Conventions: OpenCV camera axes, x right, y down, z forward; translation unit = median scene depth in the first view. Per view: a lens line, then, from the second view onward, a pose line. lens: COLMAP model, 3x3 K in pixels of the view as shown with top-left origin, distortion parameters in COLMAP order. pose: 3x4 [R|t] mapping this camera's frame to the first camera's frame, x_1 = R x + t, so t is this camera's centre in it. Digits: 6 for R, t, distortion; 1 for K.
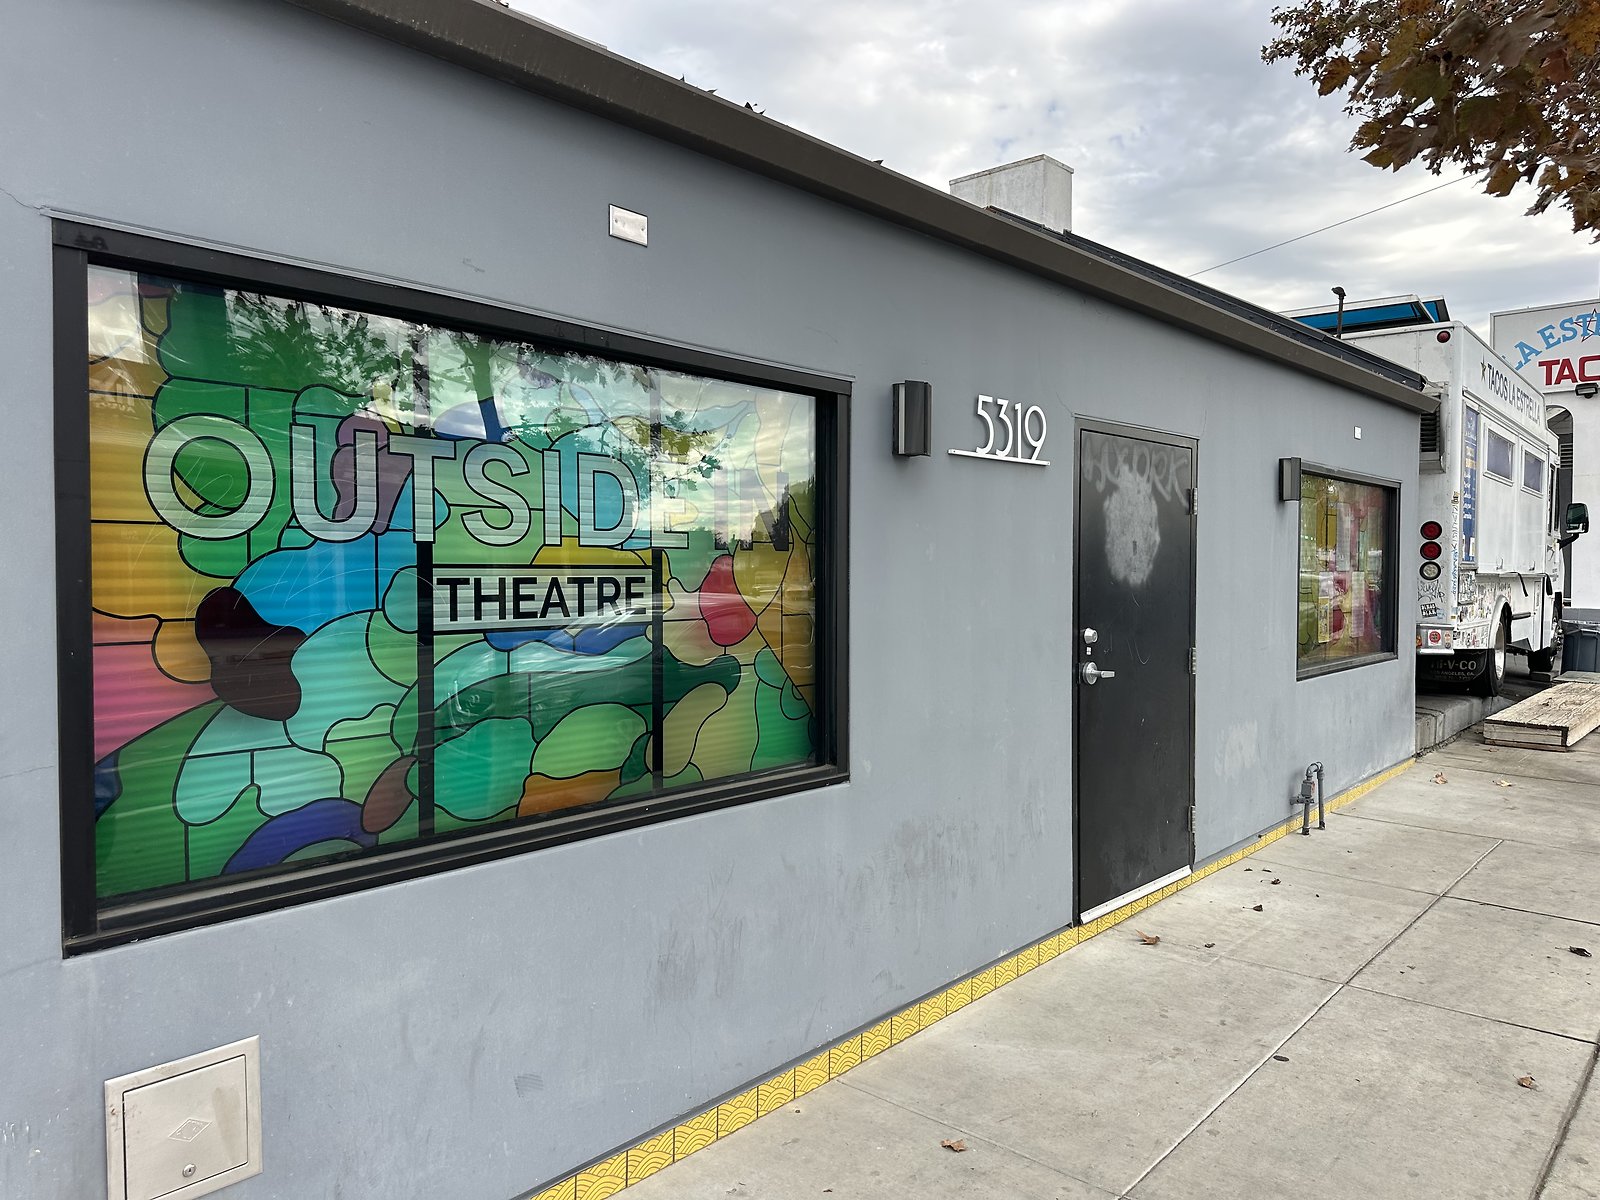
lens RADIAL K [[1120.3, 0, 800.0], [0, 1120.3, 600.0], [0, 0, 1]] dist [0.022662, -0.032692]
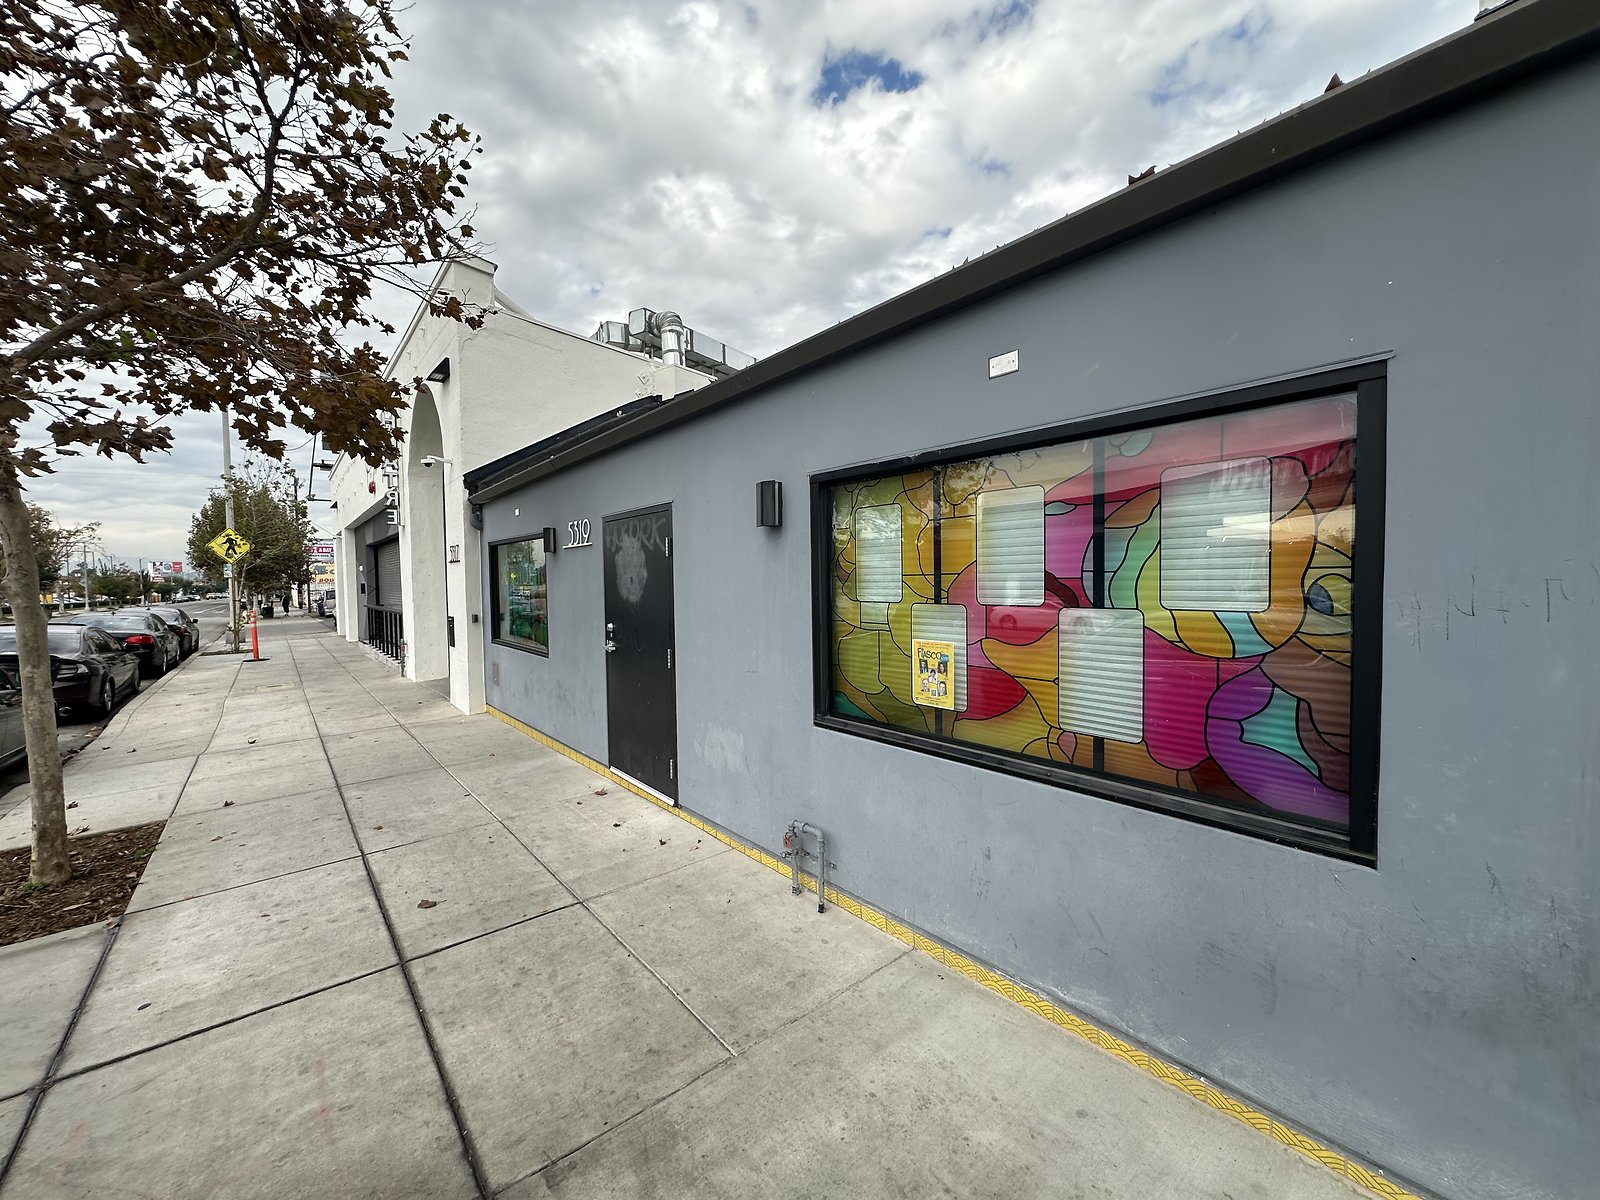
lens RADIAL K [[638.9, 0, 800.0], [0, 638.9, 602.7], [0, 0, 1]] dist [-0.004608, 0.000994]
pose [[-0.144253, 0.040706, -0.988703, 2.096497], [-0.013886, 0.998972, 0.043155, -0.100382], [0.989443, 0.019954, -0.143540, 2.382021]]
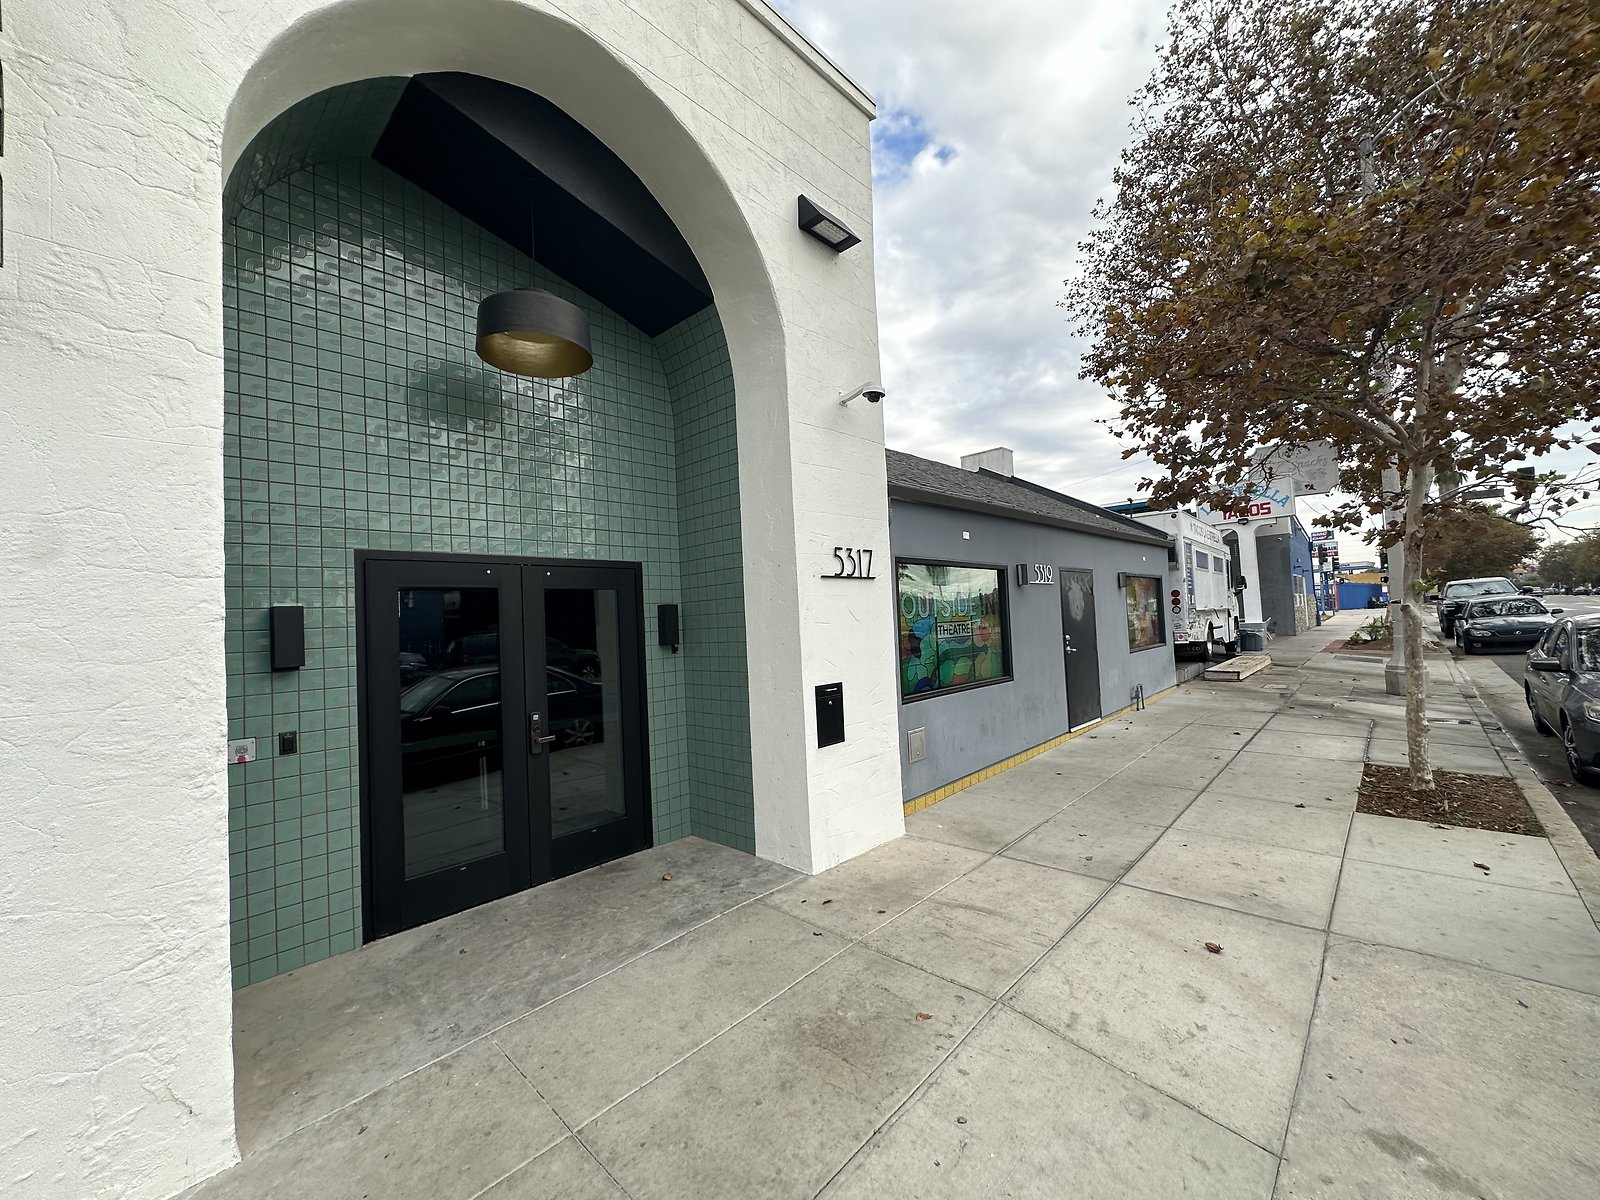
lens RADIAL K [[638.9, 0, 800.0], [0, 638.9, 602.7], [0, 0, 1]] dist [-0.004608, 0.000994]
pose [[0.998540, -0.049640, -0.021312, -0.700682], [0.048220, 0.996871, -0.062632, 0.018267], [0.024355, 0.061512, 0.997809, -1.251358]]
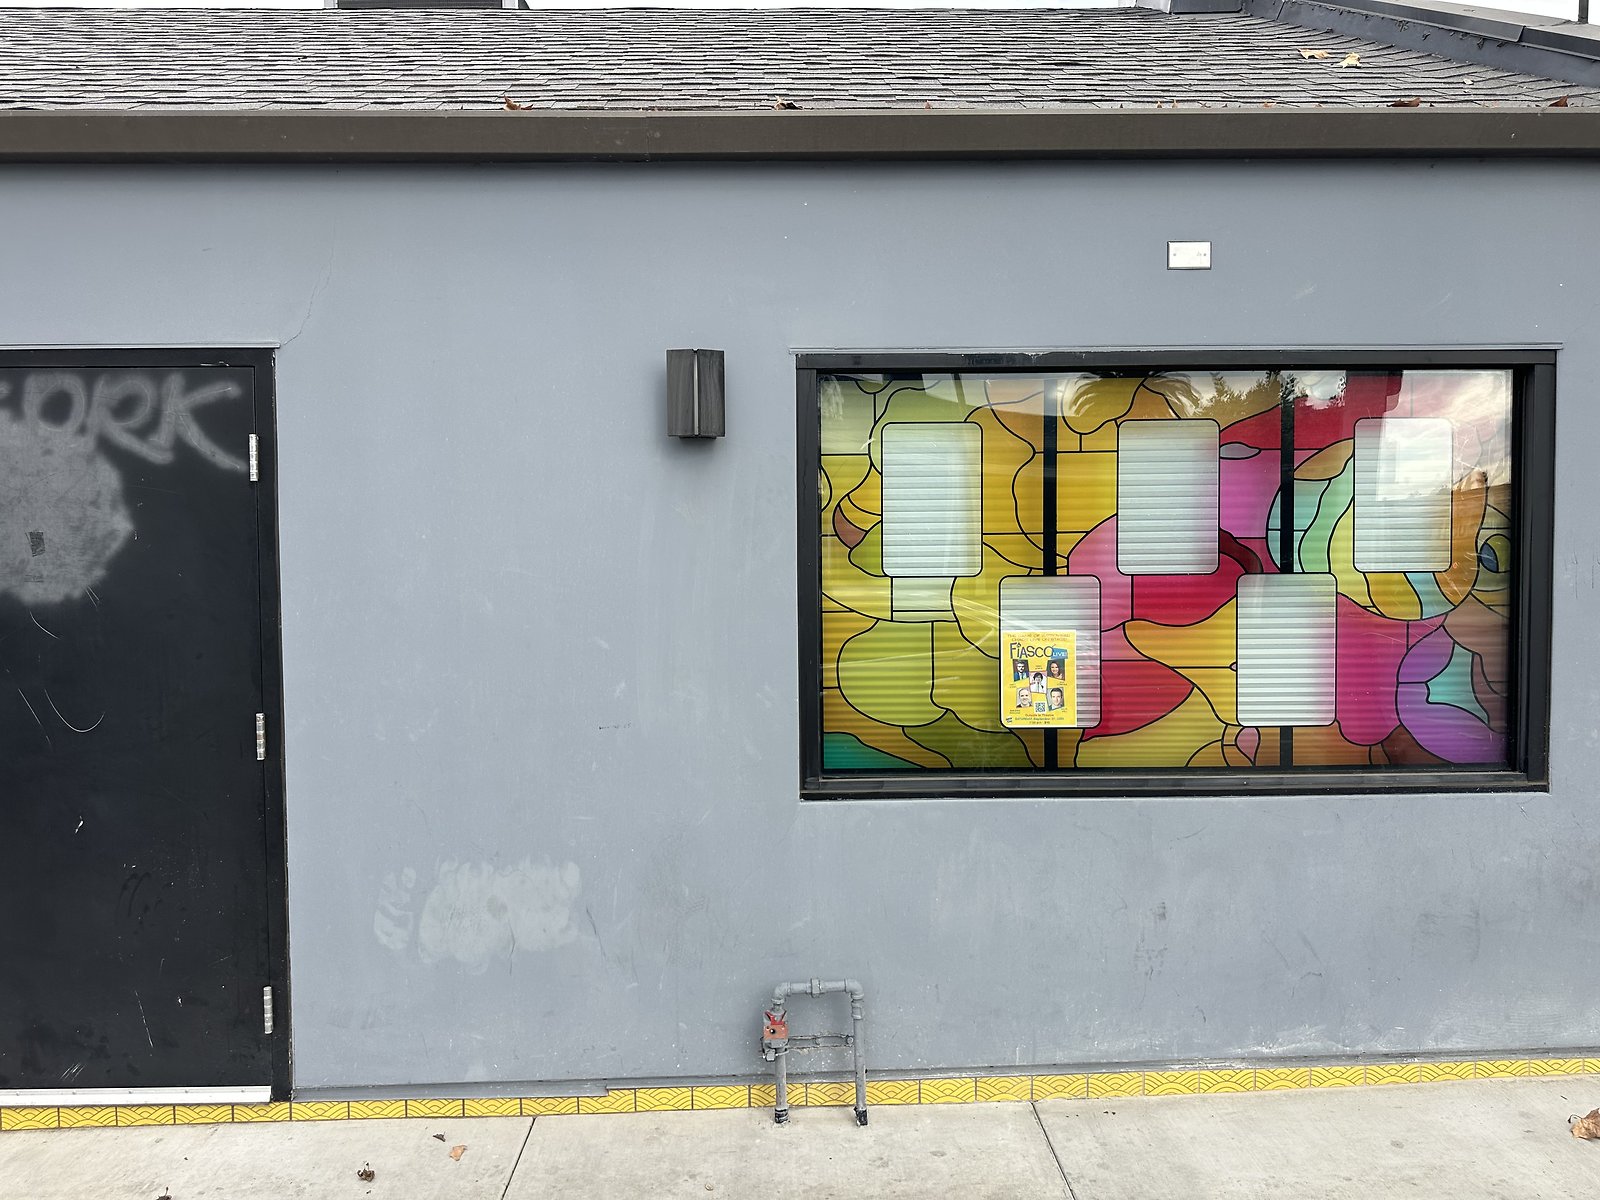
lens RADIAL K [[1120.3, 0, 800.0], [0, 1120.3, 600.0], [0, 0, 1]] dist [0.022662, -0.032692]
pose [[0.692378, 0.023891, -0.721139, 1.773773], [-0.012610, 0.999700, 0.021012, -0.057416], [0.721424, -0.005455, 0.692472, 1.491817]]
